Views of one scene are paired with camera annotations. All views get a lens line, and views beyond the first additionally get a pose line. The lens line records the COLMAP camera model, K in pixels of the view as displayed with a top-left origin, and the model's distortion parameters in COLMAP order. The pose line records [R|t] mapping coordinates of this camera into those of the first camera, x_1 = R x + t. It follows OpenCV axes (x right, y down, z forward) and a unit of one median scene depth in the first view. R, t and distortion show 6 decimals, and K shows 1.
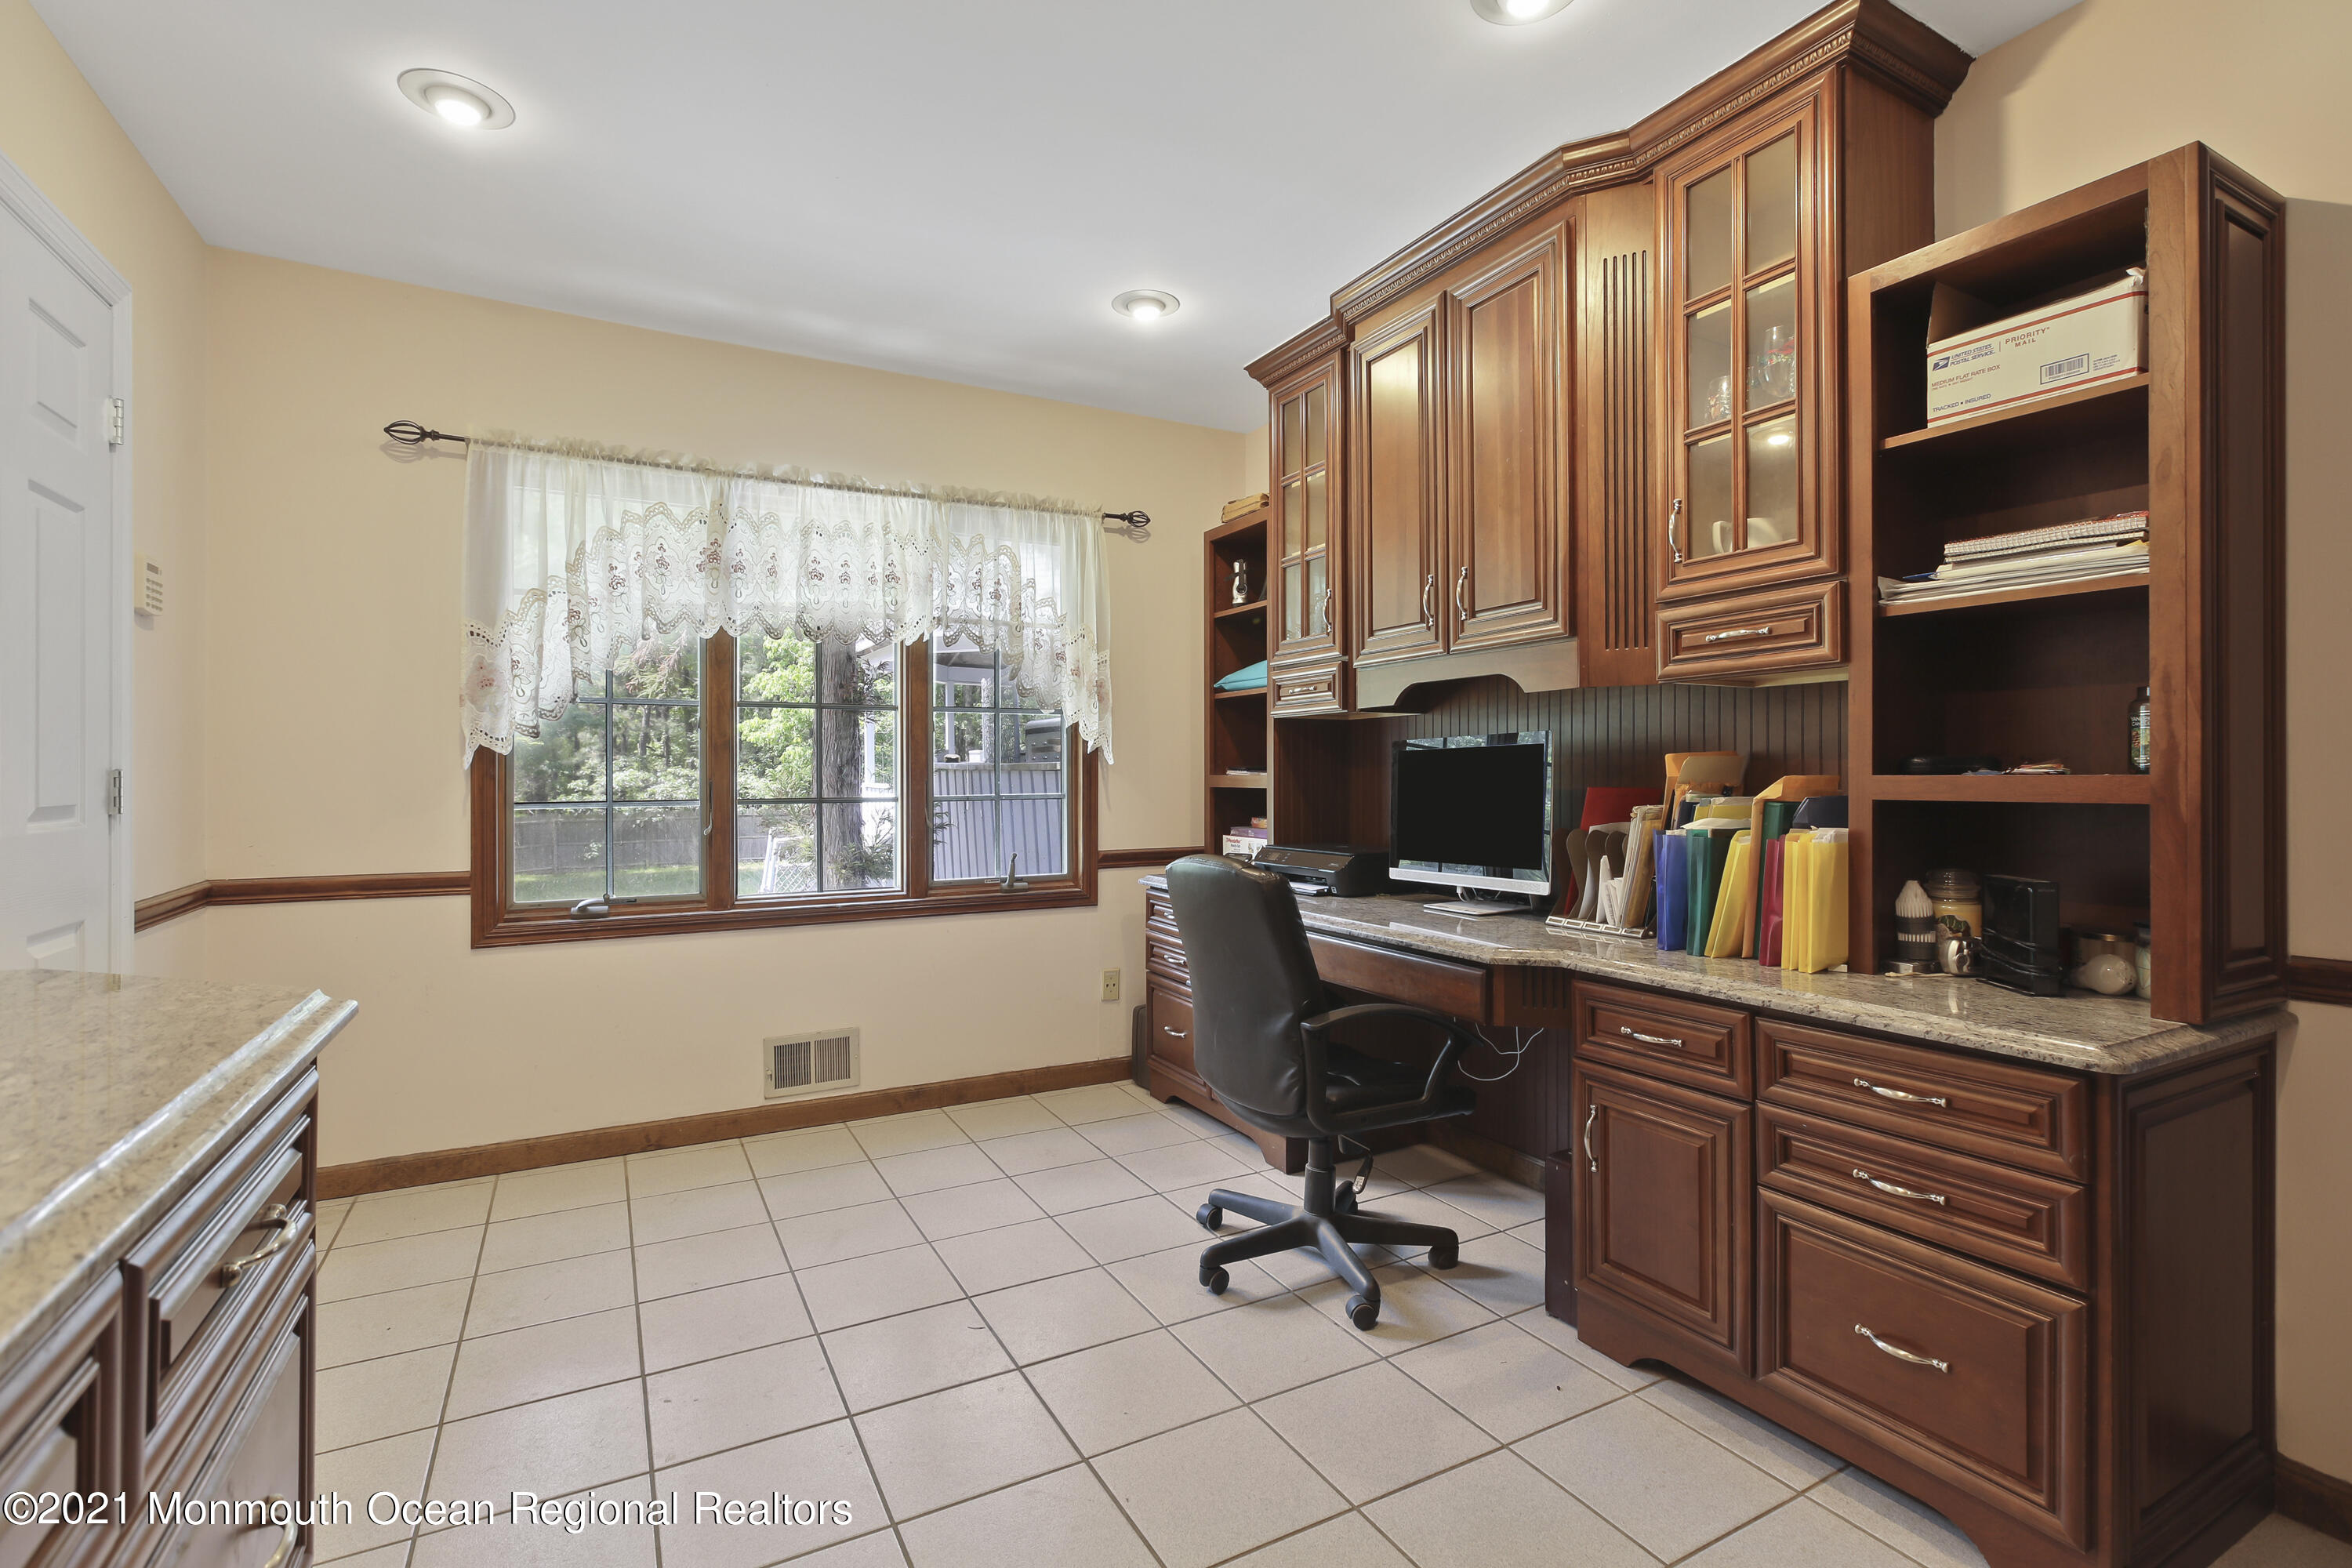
lens RADIAL K [[1059.7, 0, 1179.2], [0, 1059.7, 773.9], [0, 0, 1]] dist [-0.001778, 0.001630]
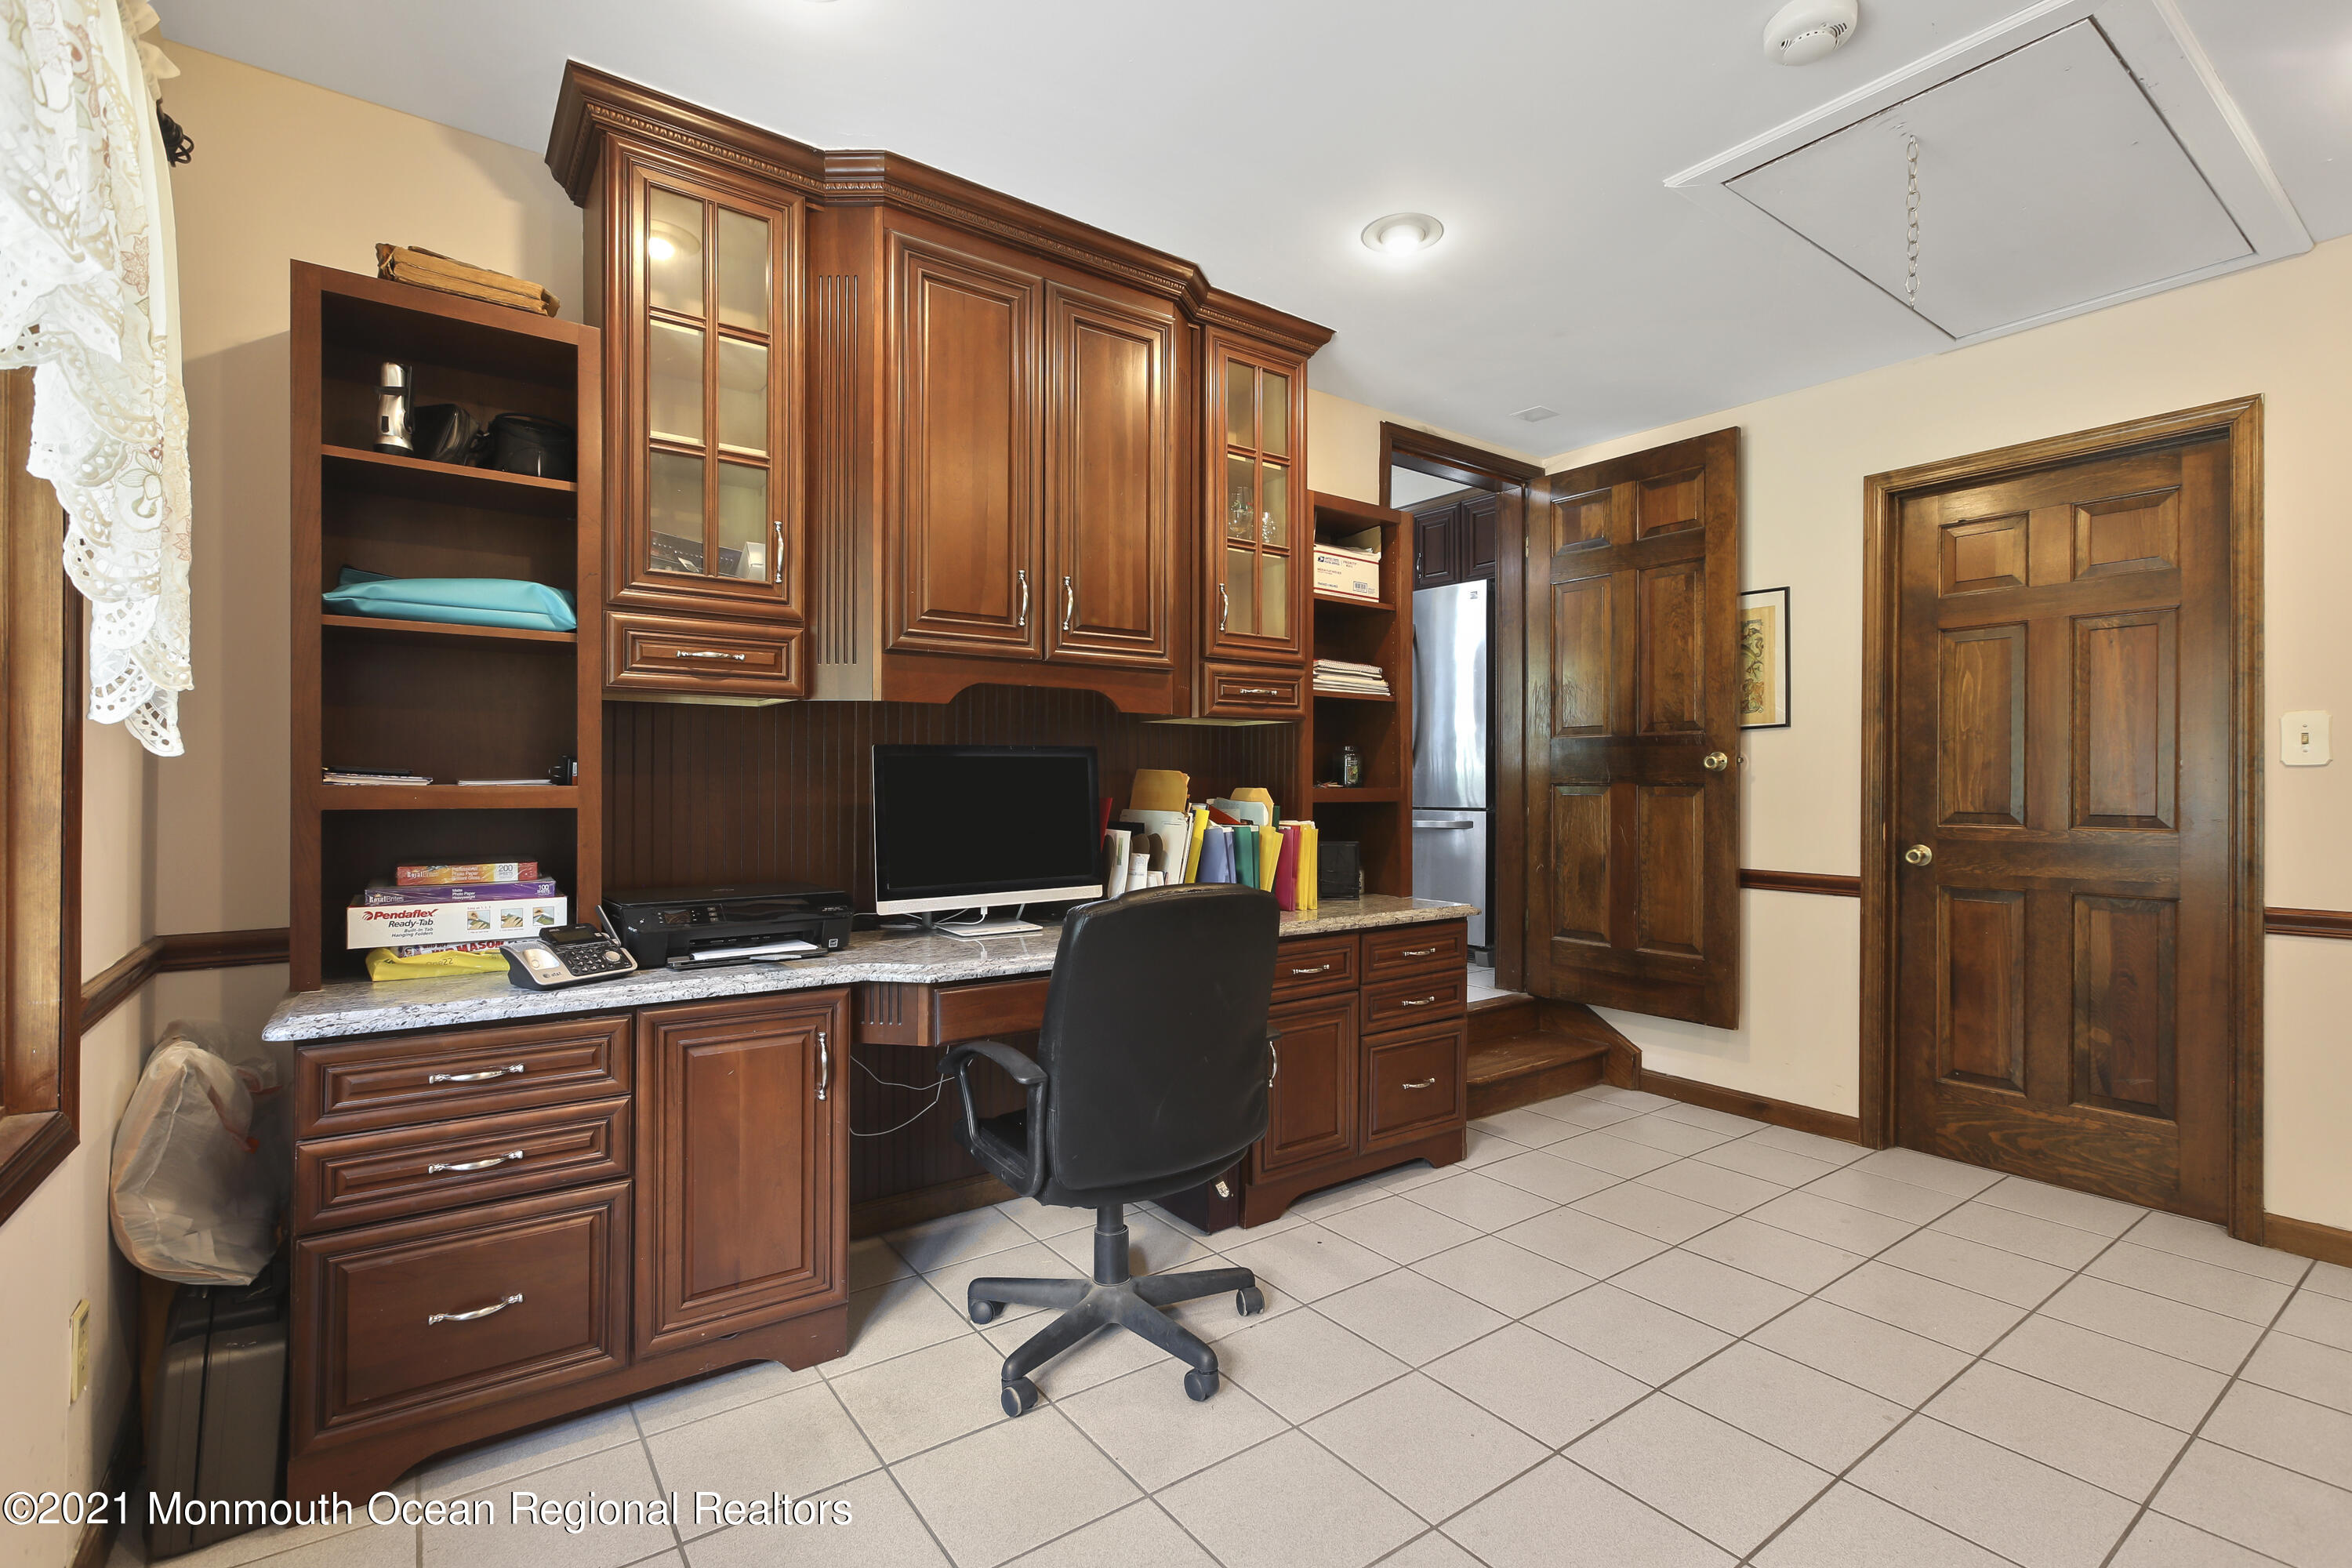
lens RADIAL K [[1059.7, 0, 1181.5], [0, 1059.7, 790.2], [0, 0, 1]] dist [-0.001778, 0.001630]
pose [[-0.117127, 0.001354, 0.993116, -0.668661], [-0.001412, 0.999998, -0.001530, 0.005371], [-0.993116, -0.001581, -0.117125, 0.928362]]
